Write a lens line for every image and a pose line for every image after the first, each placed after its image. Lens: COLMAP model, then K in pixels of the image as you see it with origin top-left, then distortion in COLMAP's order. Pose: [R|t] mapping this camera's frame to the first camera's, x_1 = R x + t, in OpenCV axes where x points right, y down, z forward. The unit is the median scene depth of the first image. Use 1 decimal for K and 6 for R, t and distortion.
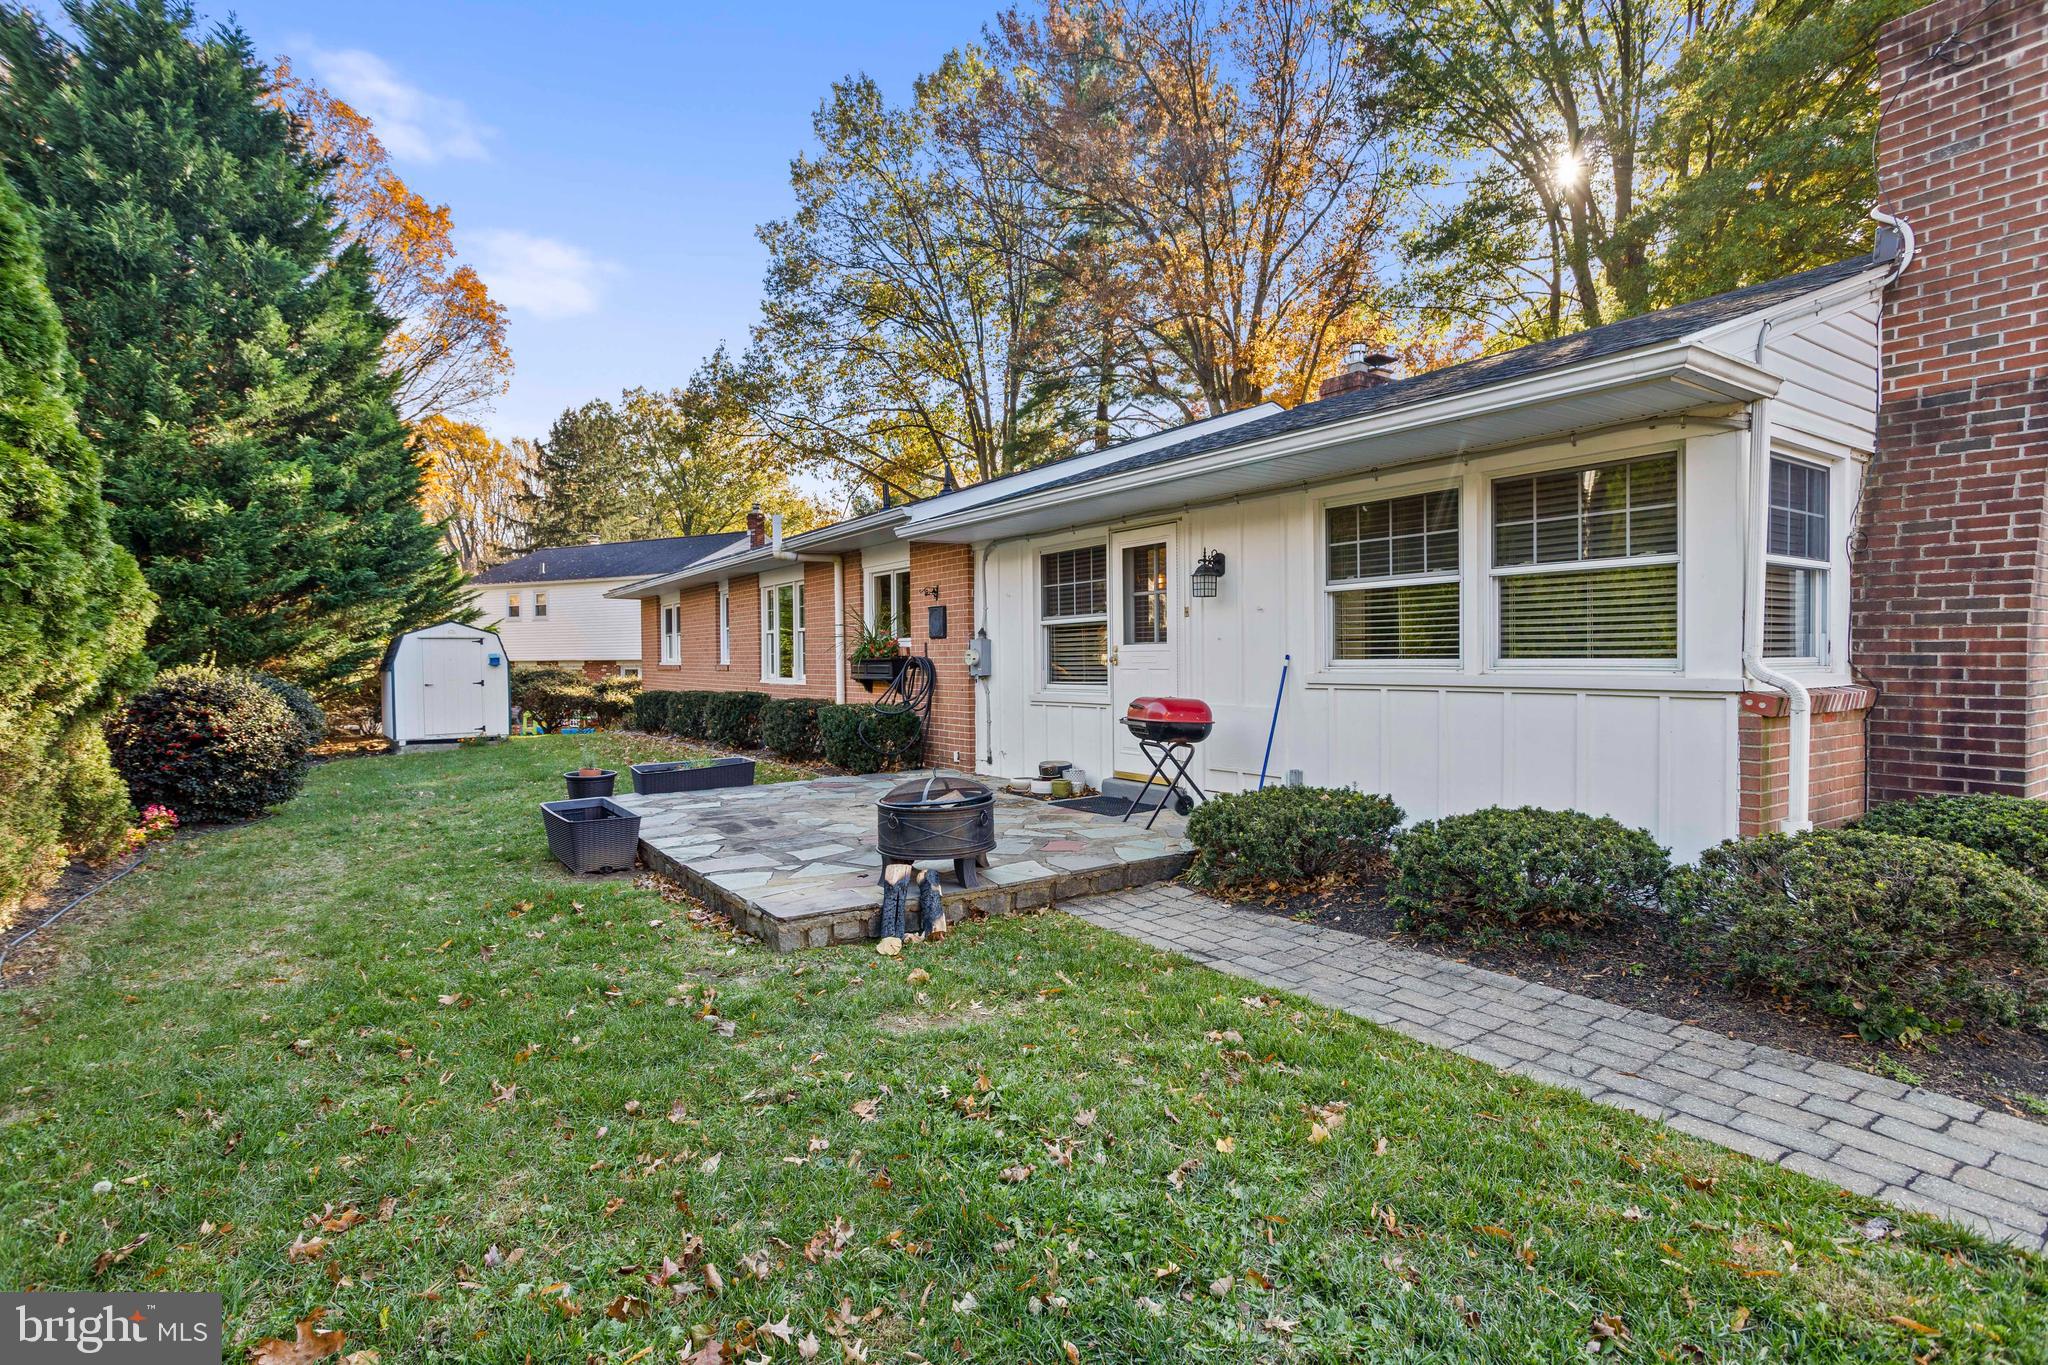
lens RADIAL K [[1001.6, 0, 1019.2], [0, 1001.6, 668.9], [0, 0, 1]] dist [-0.051360, 0.028730]
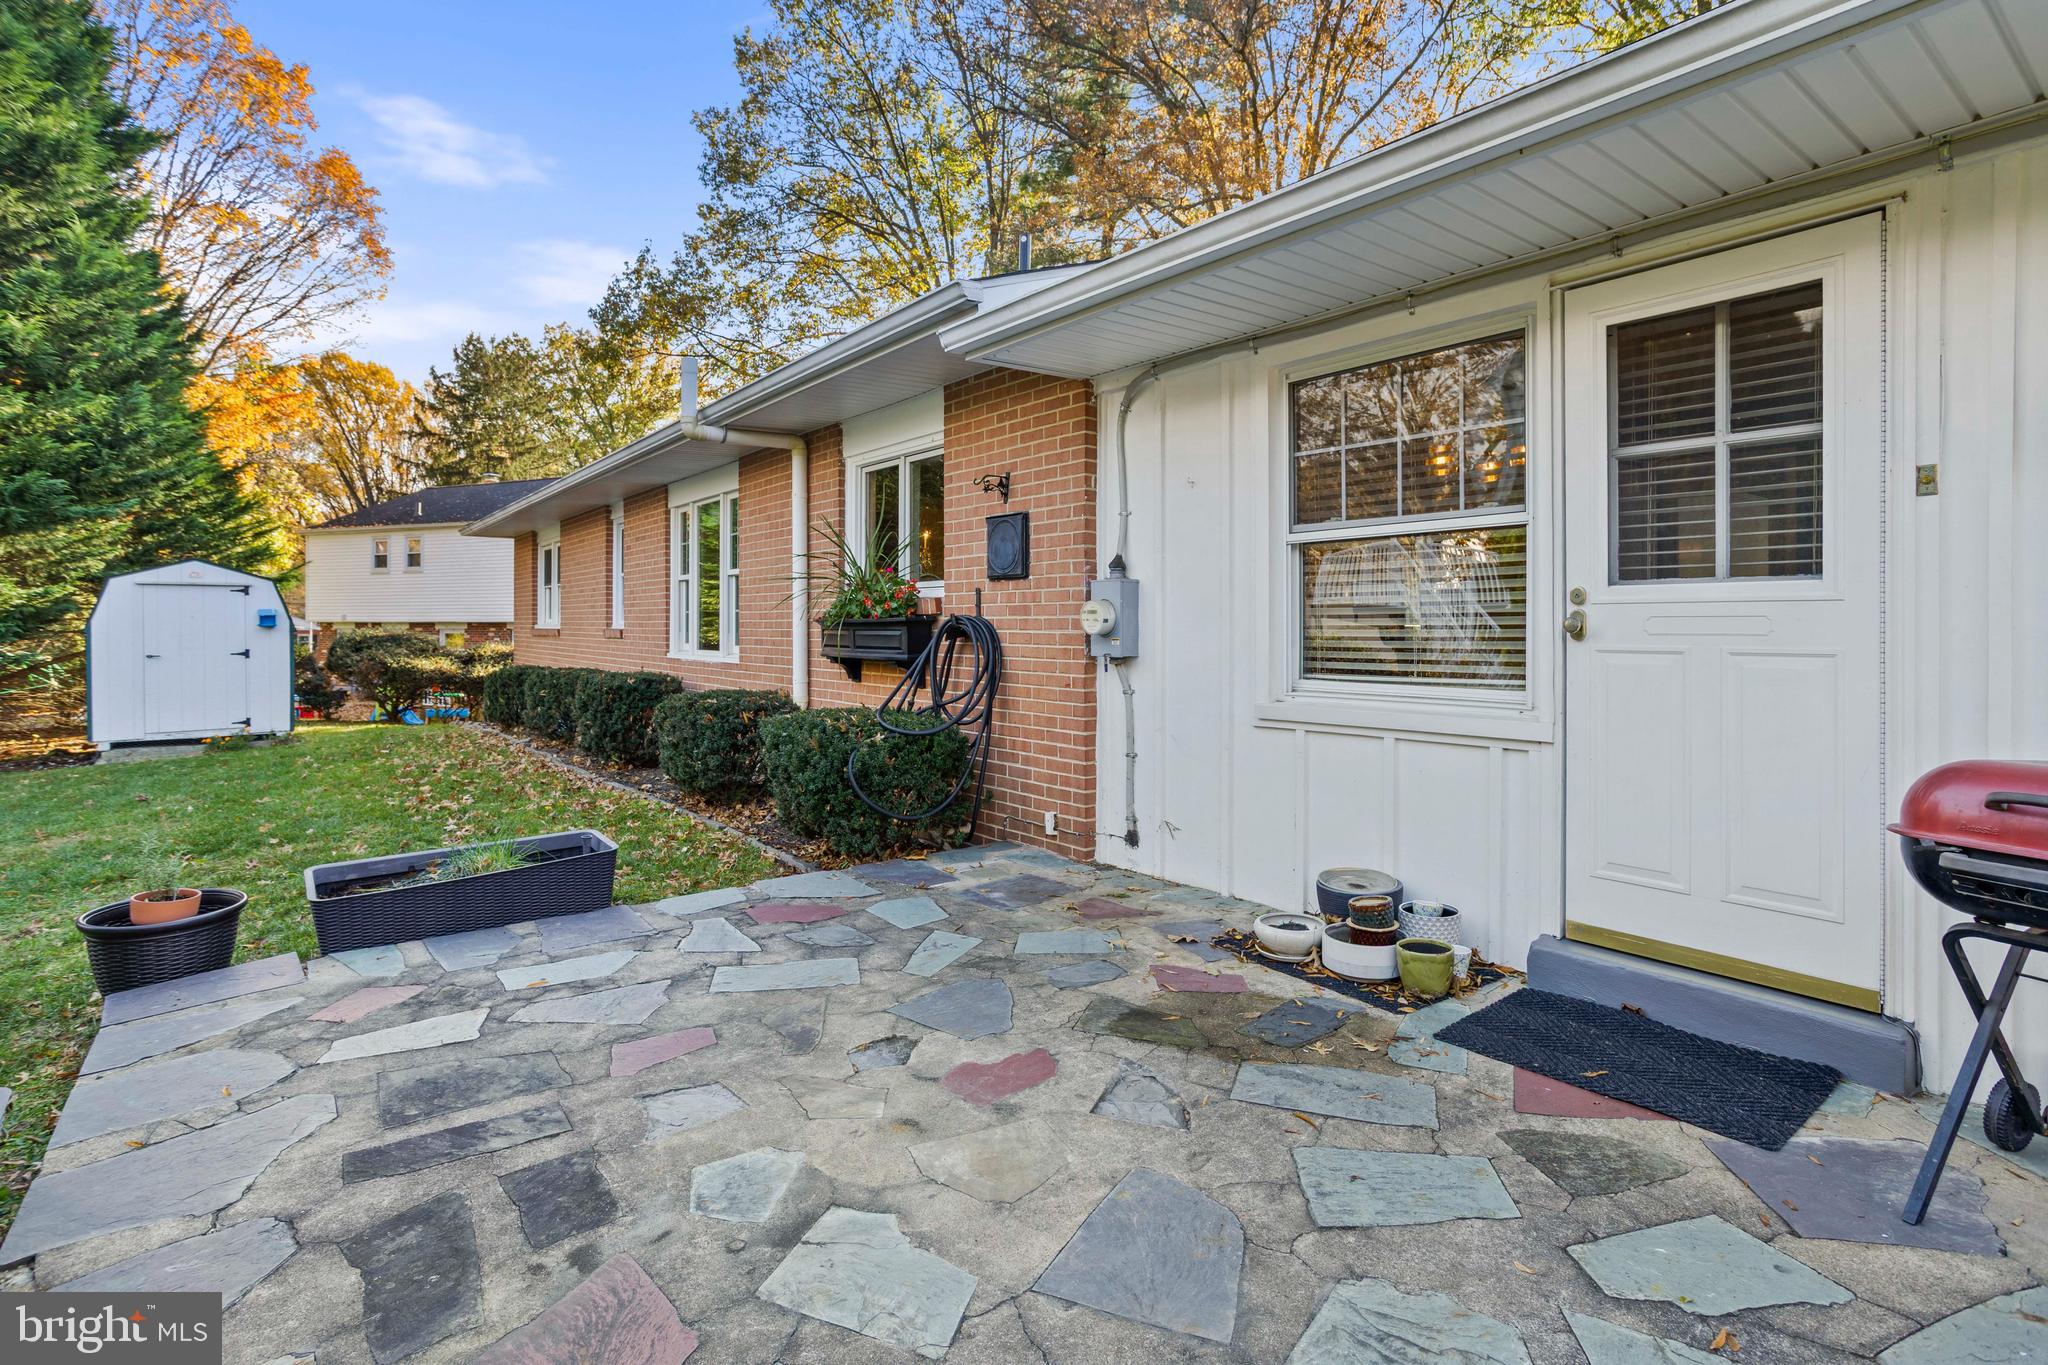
lens RADIAL K [[1011.3, 0, 1028.2], [0, 1011.3, 621.6], [0, 0, 1]] dist [-0.062996, 0.038663]
pose [[0.997915, 0.009450, 0.063852, -0.062637], [-0.008482, 0.999845, -0.015425, -0.001140], [-0.063988, 0.014851, 0.997840, 0.305321]]
